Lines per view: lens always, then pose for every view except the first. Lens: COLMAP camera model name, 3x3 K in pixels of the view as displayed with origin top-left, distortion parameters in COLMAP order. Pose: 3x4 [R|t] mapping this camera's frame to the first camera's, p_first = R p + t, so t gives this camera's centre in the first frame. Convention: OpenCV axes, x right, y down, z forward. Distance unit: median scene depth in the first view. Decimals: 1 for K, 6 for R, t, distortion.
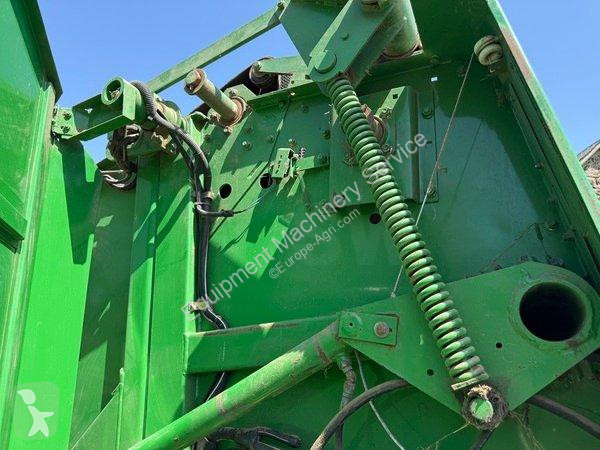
lens RADIAL K [[412.6, 0, 300.0], [0, 412.6, 225.0], [0, 0, 1]] dist [0.080688, -0.103907]
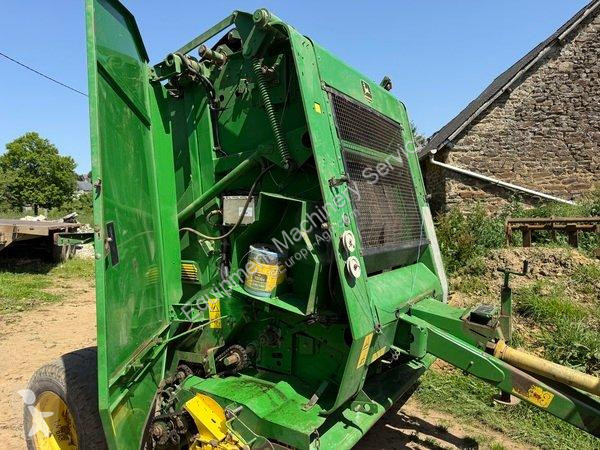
lens RADIAL K [[412.6, 0, 300.0], [0, 412.6, 225.0], [0, 0, 1]] dist [0.080688, -0.103907]
pose [[0.993397, -0.031624, -0.110280, 0.508835], [0.064935, 0.947449, 0.313247, -0.117493], [0.094579, -0.318340, 0.943247, -1.435804]]
